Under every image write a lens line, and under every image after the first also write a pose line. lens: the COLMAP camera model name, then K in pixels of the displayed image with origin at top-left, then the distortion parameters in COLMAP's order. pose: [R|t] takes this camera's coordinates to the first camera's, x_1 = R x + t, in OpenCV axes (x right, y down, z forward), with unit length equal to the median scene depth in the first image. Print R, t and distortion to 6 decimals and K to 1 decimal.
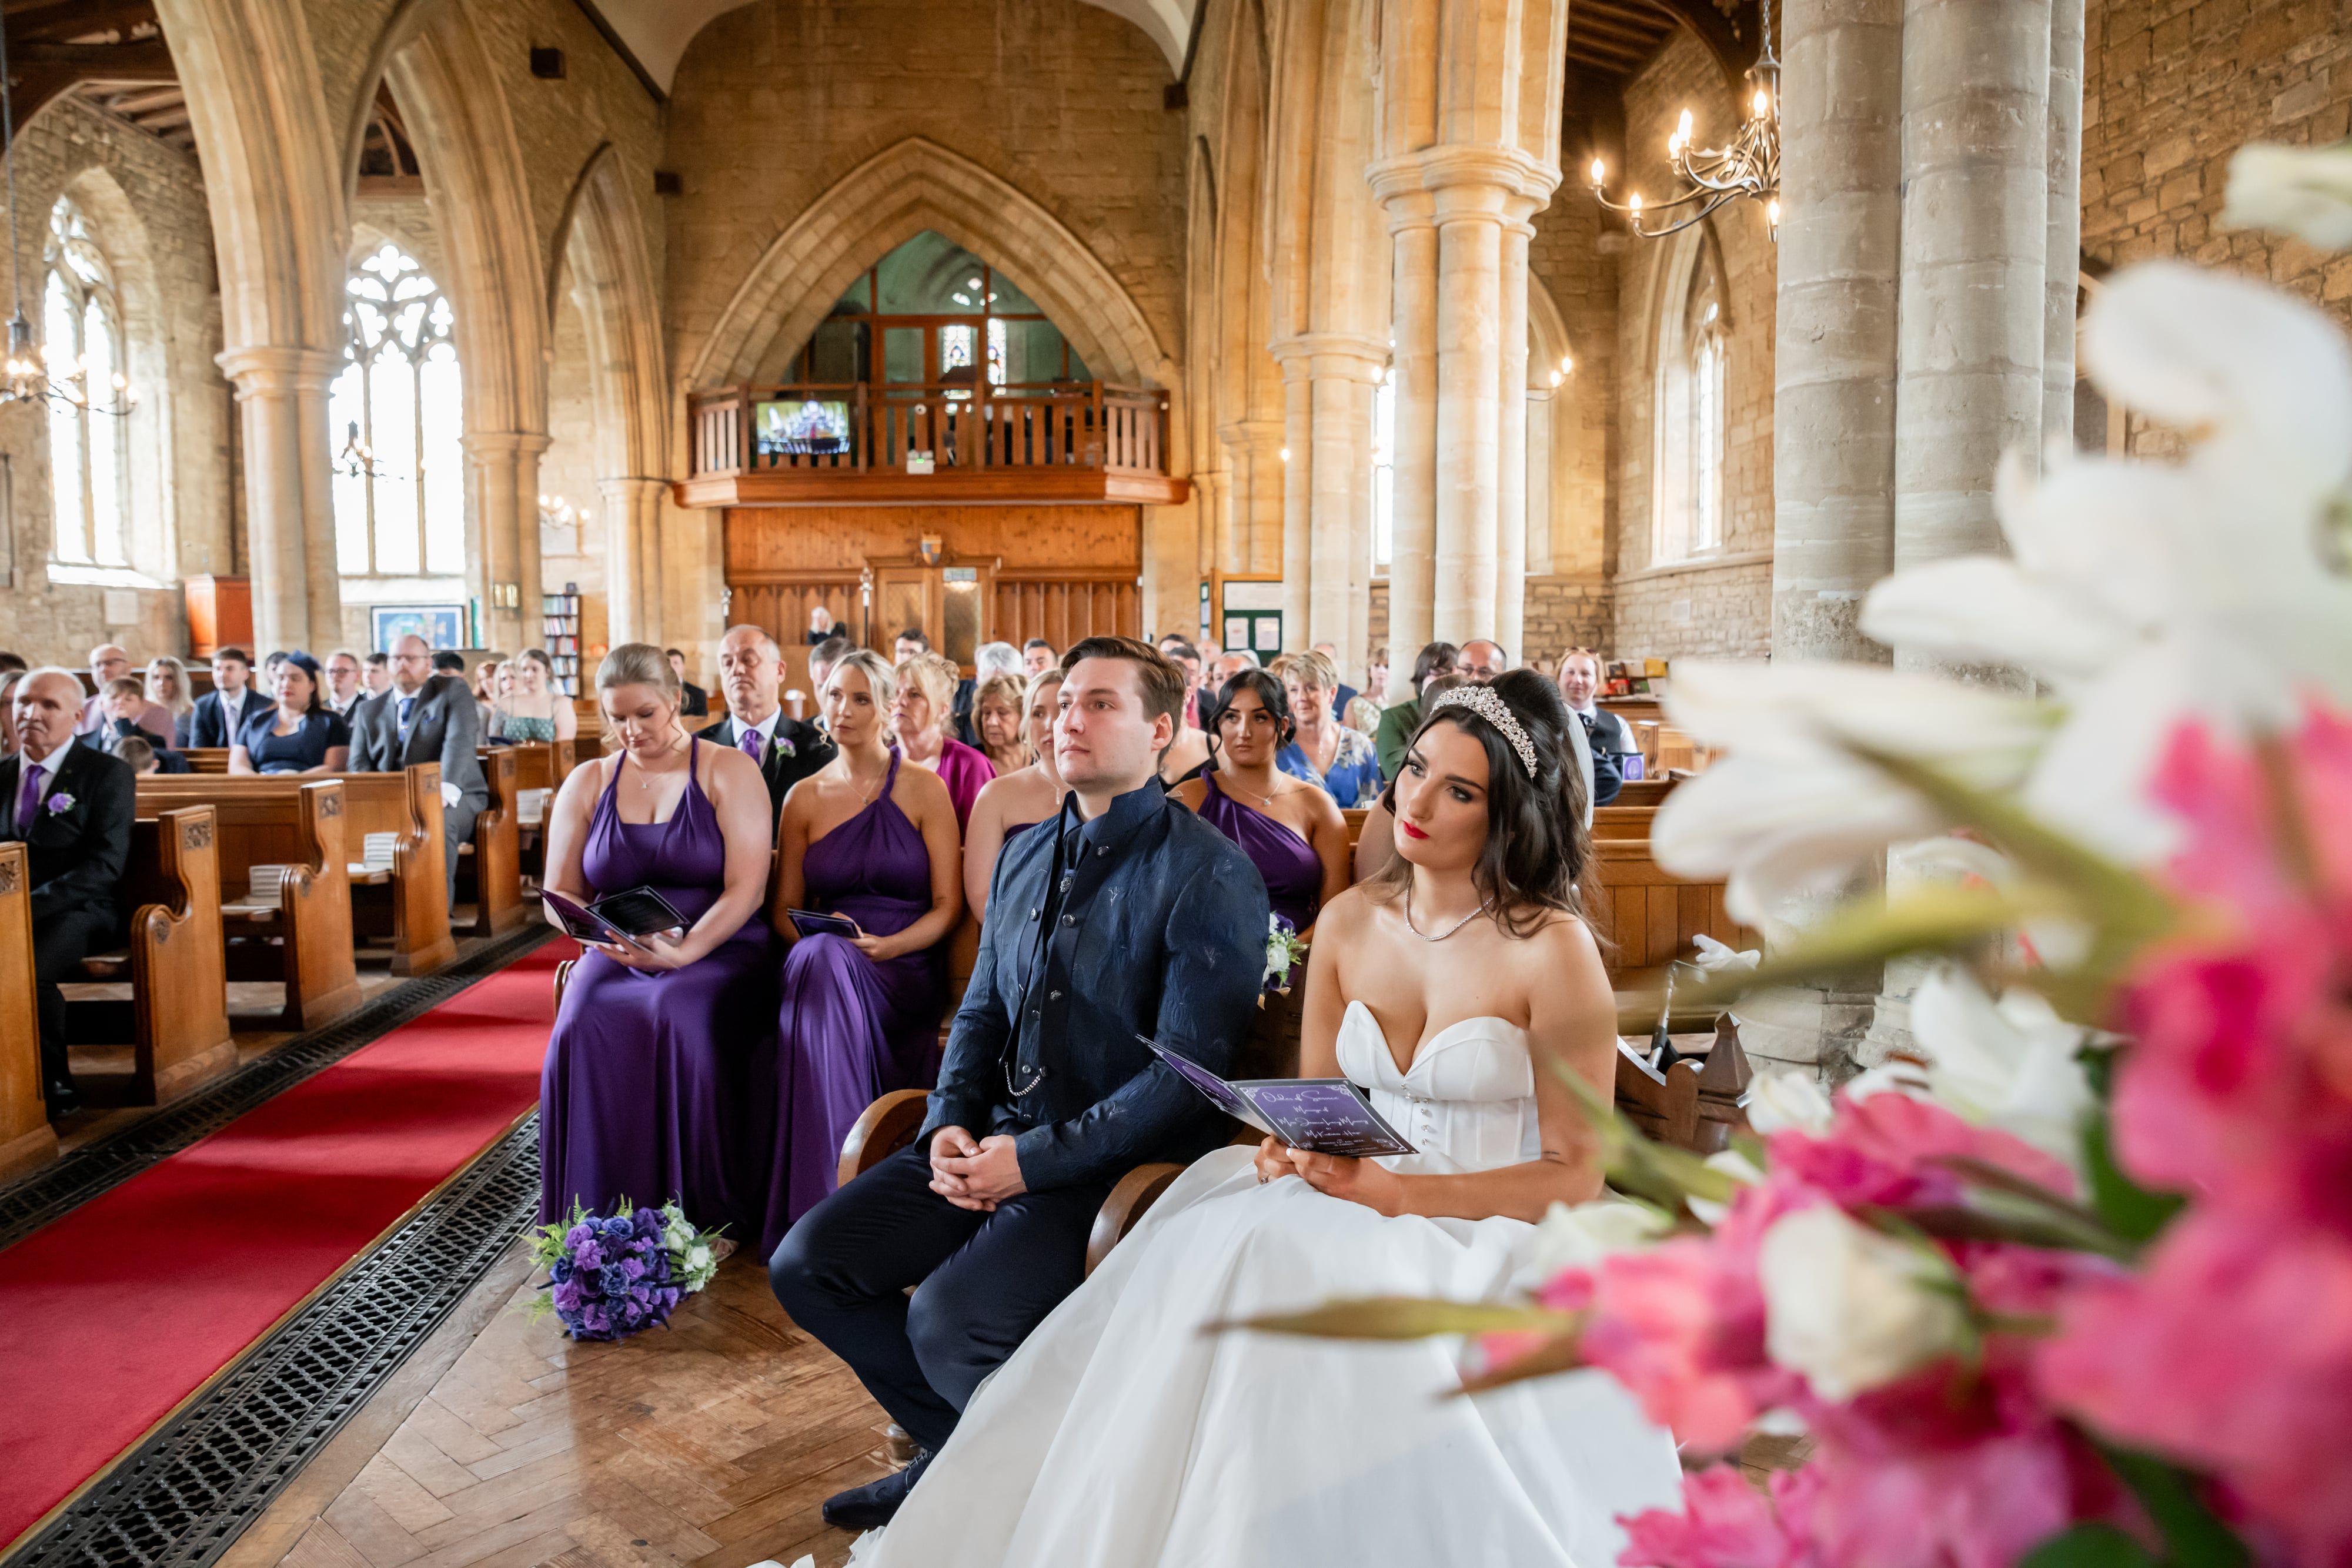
lens RADIAL K [[1653.8, 0, 1190.1], [0, 1653.8, 765.5], [0, 0, 1]] dist [-0.130125, 0.099265]
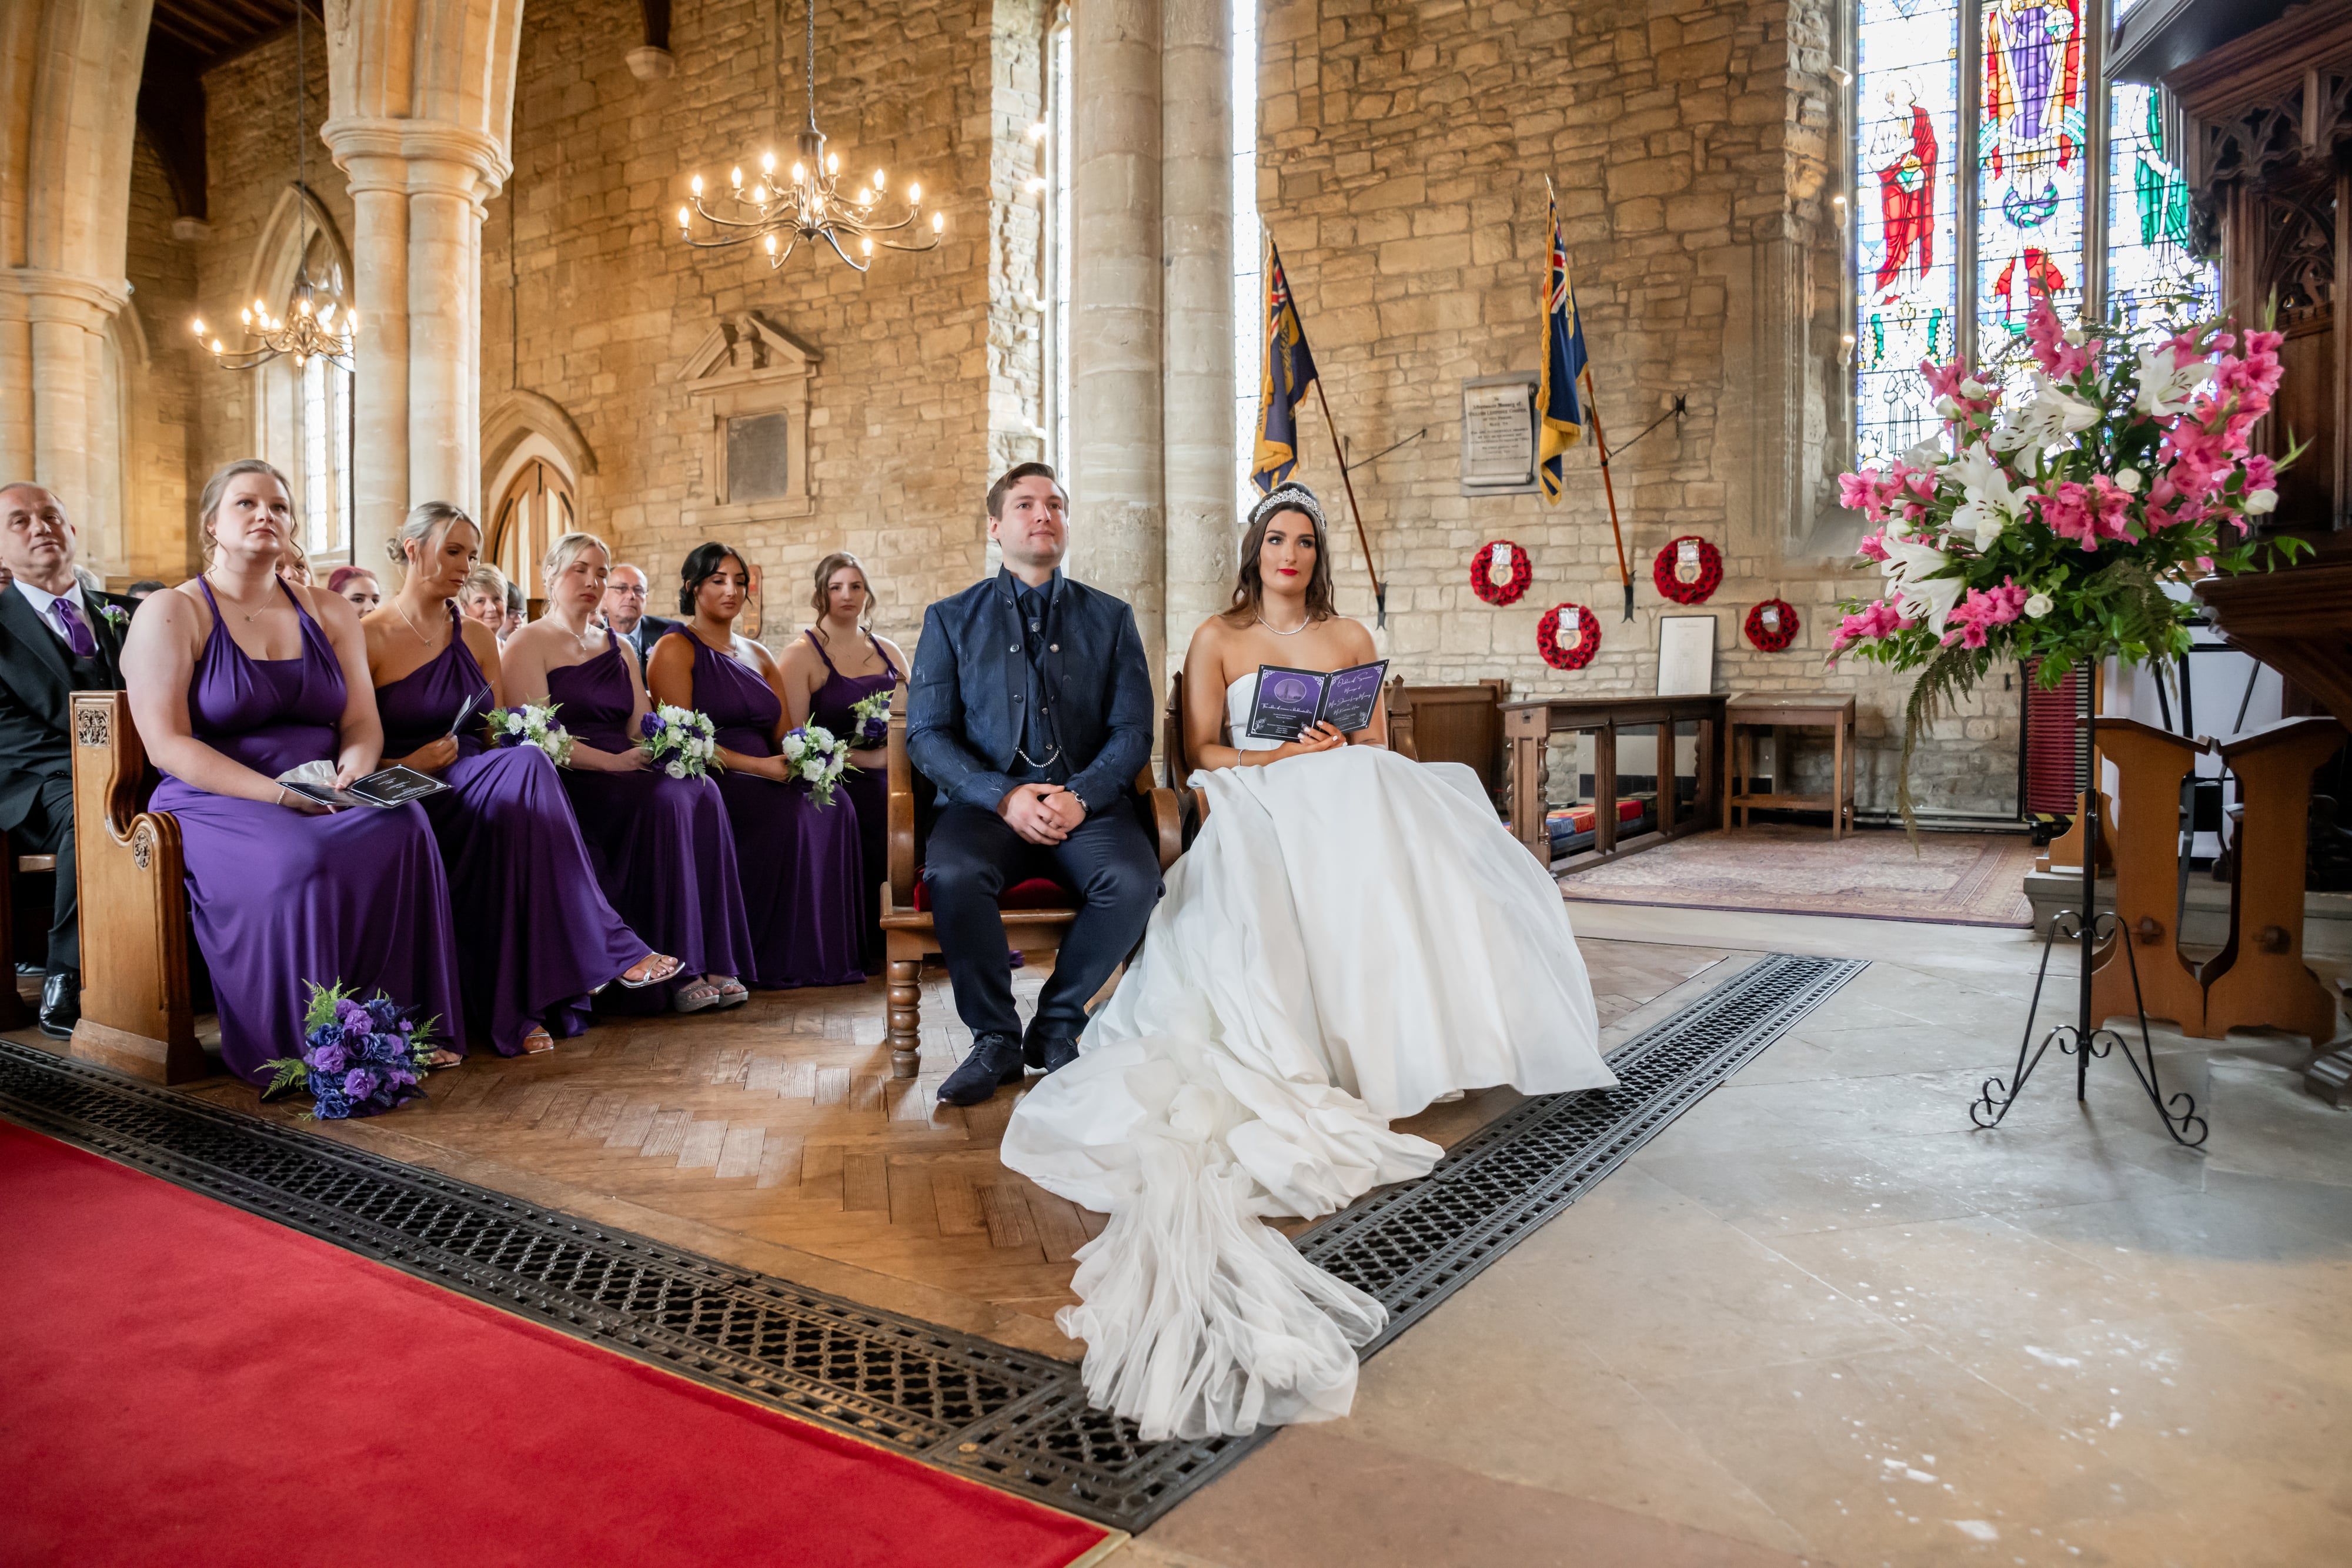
lens RADIAL K [[1618.4, 0, 1186.3], [0, 1618.4, 770.6], [0, 0, 1]] dist [-0.135227, 0.096007]
pose [[0.592477, -0.042679, 0.804456, -0.142673], [0.061163, 0.998096, 0.007905, 0.024285], [-0.803262, 0.044520, 0.593960, 0.005371]]
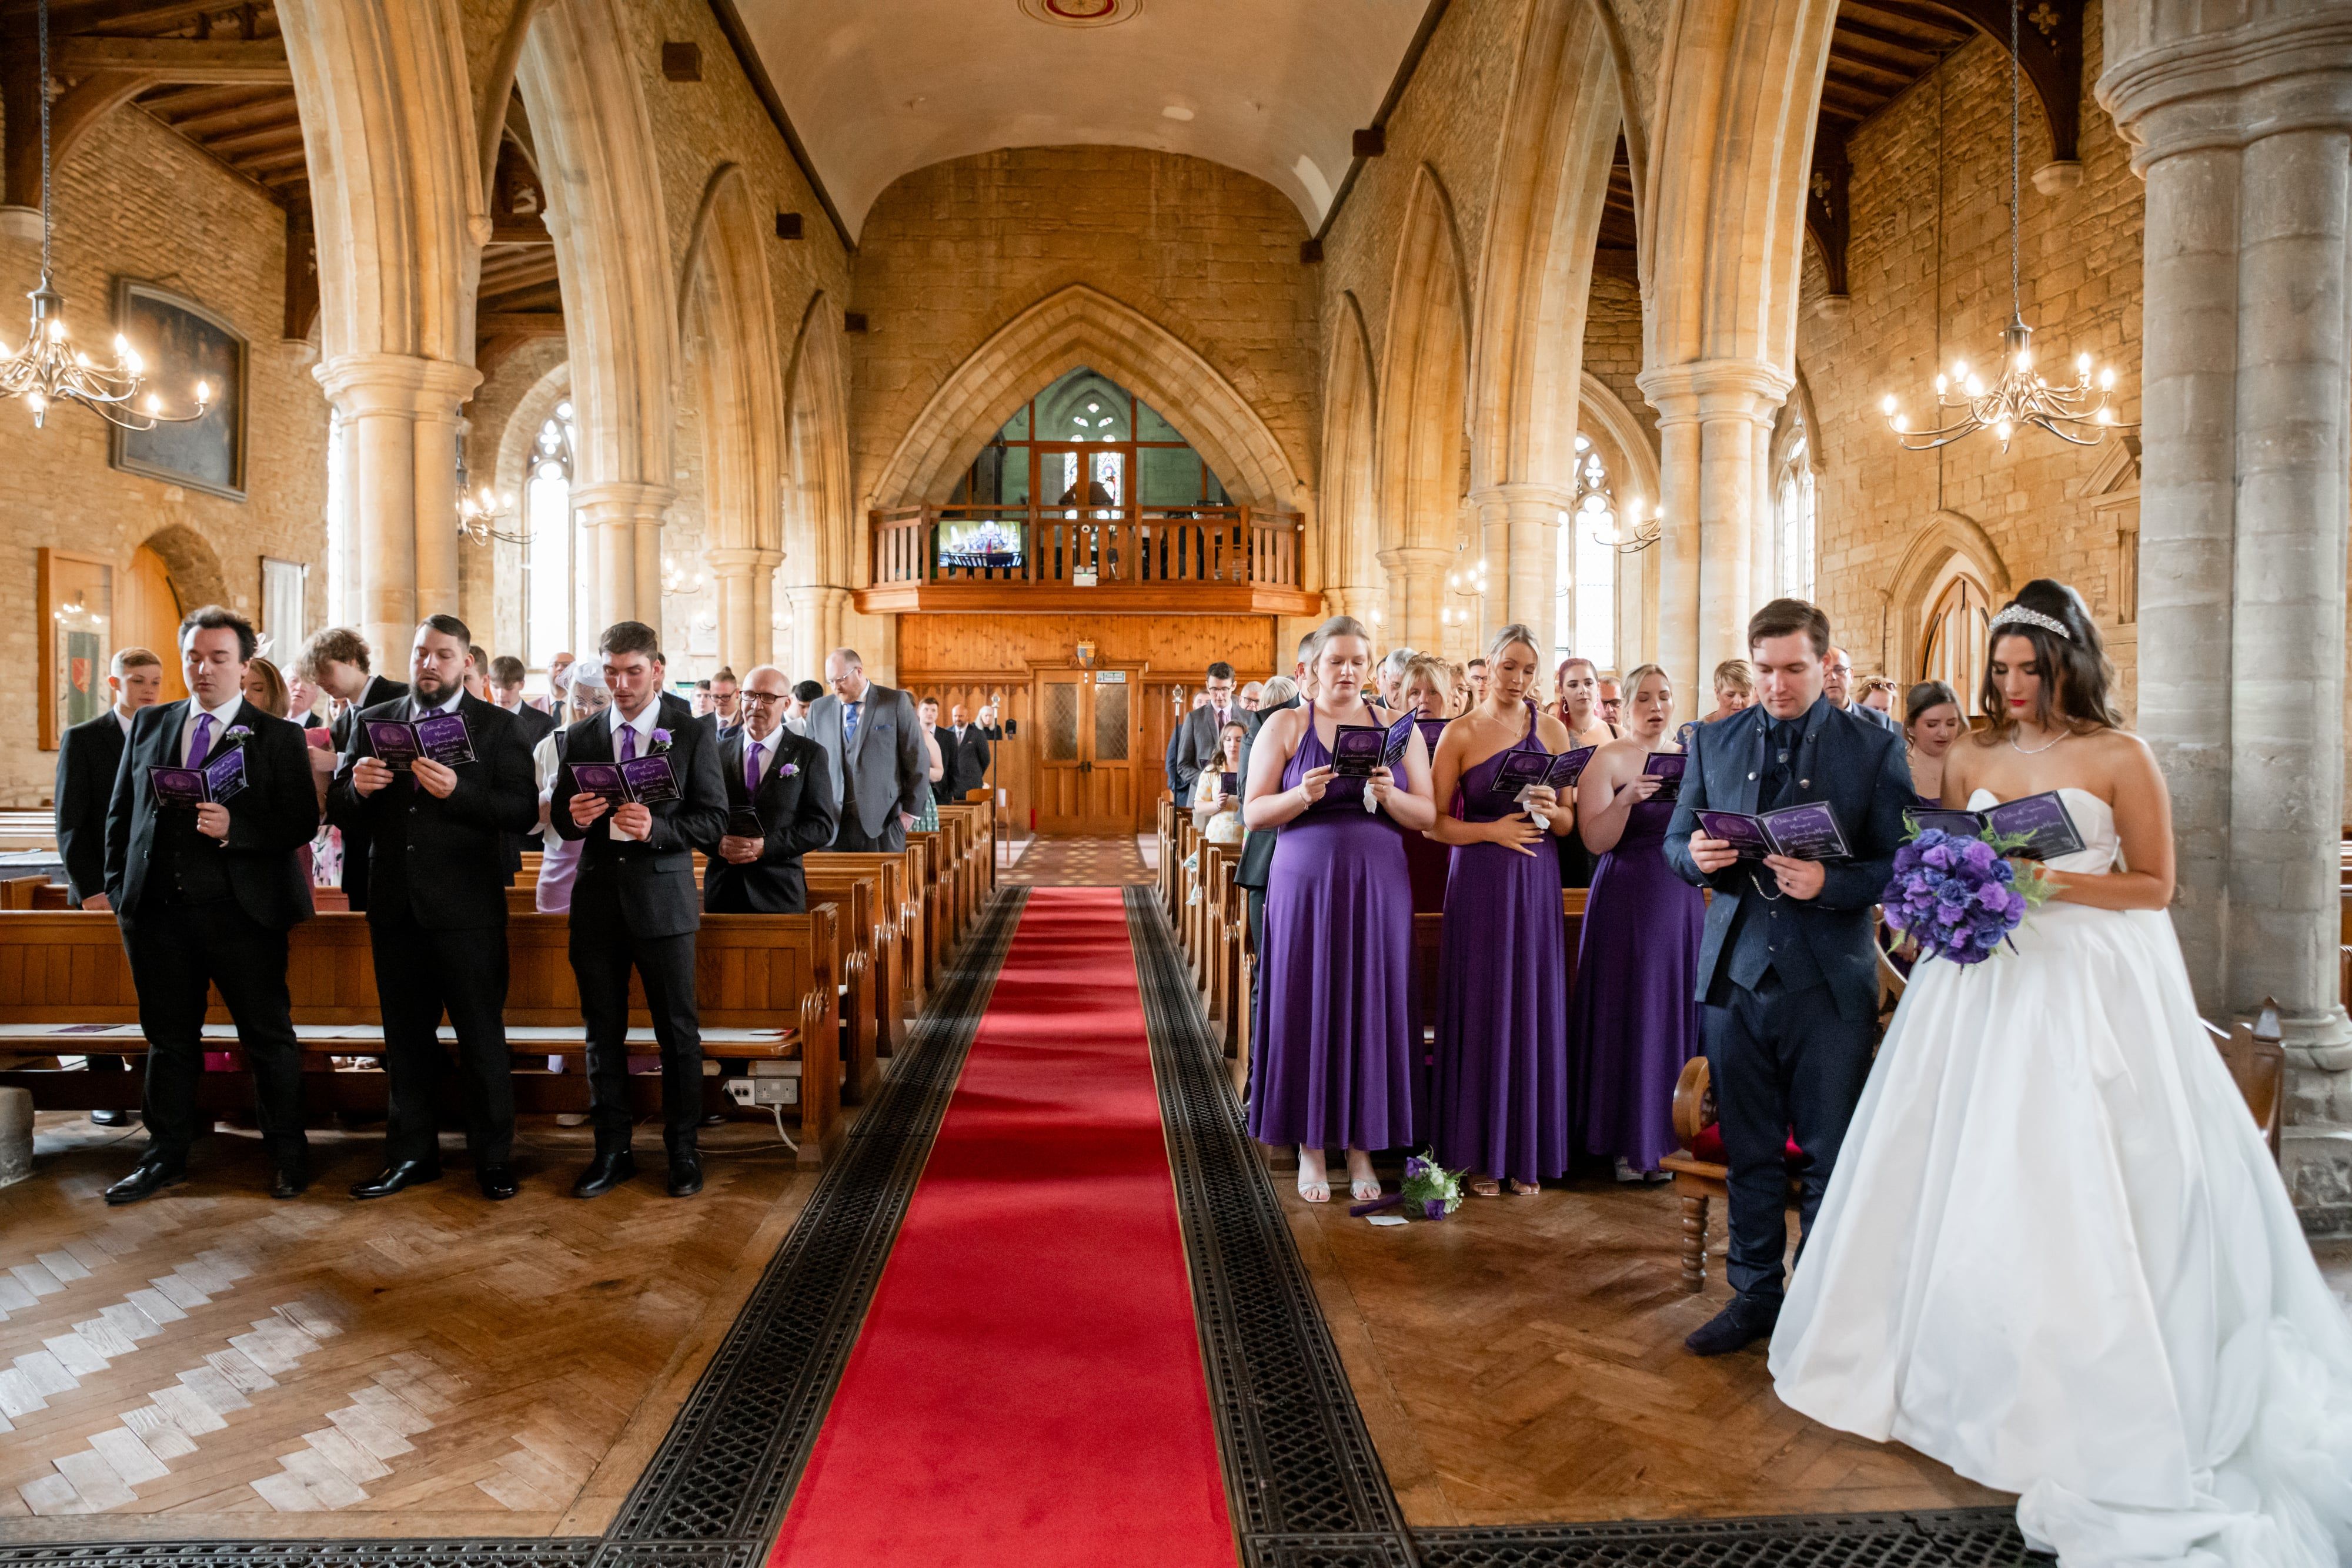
lens RADIAL K [[1605.6, 0, 1174.5], [0, 1605.6, 771.0], [0, 0, 1]] dist [-0.136213, 0.096187]
pose [[0.999881, 0.009606, -0.012056, -0.088784], [-0.010192, 0.998721, -0.049518, -0.000075], [0.011564, 0.049635, 0.998700, -0.074376]]
